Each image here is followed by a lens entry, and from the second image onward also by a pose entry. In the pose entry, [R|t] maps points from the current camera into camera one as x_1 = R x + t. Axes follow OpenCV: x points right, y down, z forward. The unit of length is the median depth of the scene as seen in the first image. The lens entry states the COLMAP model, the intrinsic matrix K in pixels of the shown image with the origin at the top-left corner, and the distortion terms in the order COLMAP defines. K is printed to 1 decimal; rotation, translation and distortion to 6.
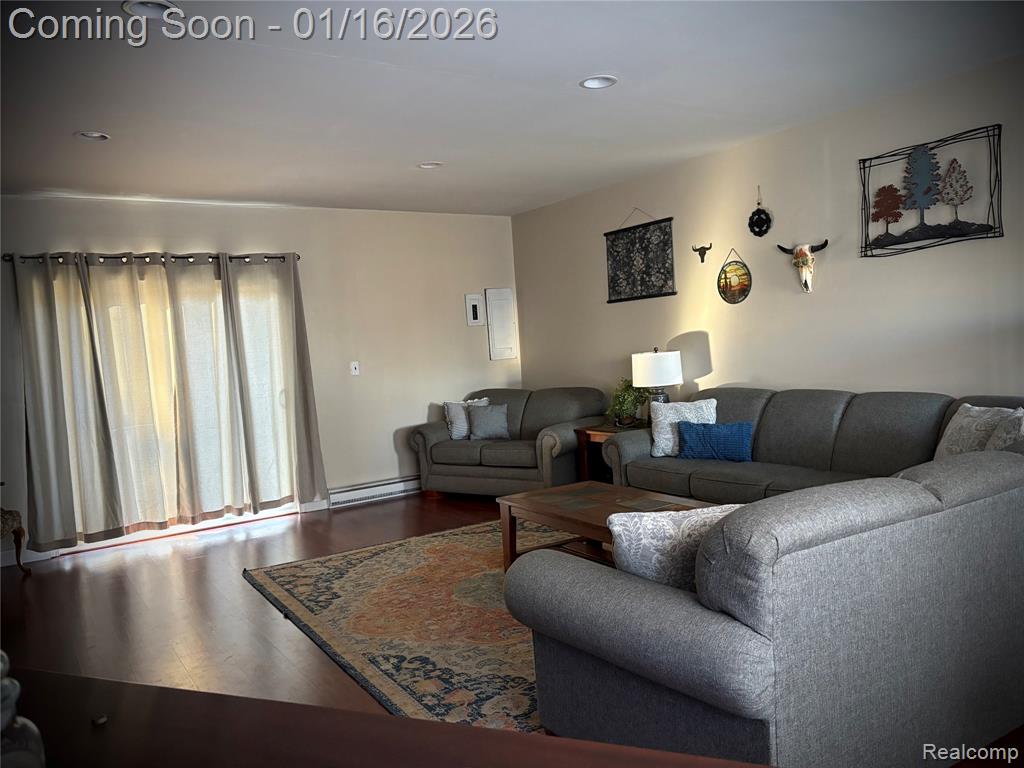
lens RADIAL K [[770.6, 0, 511.7], [0, 770.6, 384.6], [0, 0, 1]] dist [0.034456, -0.020627]
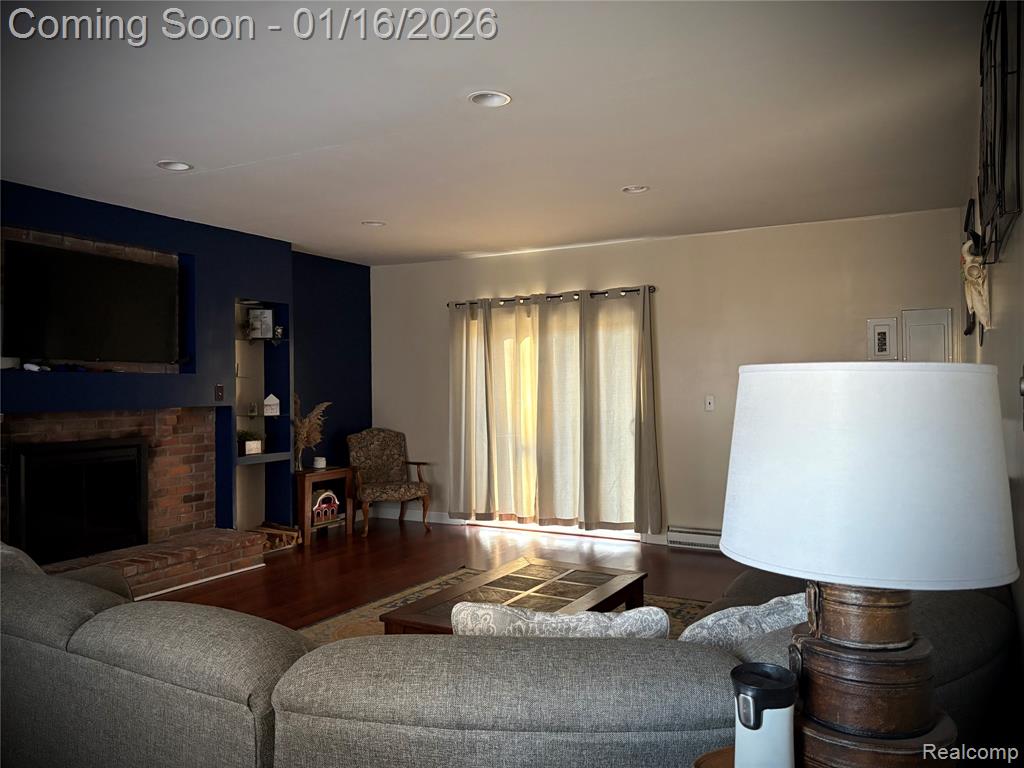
lens RADIAL K [[770.6, 0, 510.8], [0, 770.6, 383.2], [0, 0, 1]] dist [0.034456, -0.020627]
pose [[0.456547, 0.058529, -0.887772, 0.579726], [-0.067691, 0.997227, 0.030935, -0.065352], [0.887120, 0.045971, 0.459243, 0.413112]]
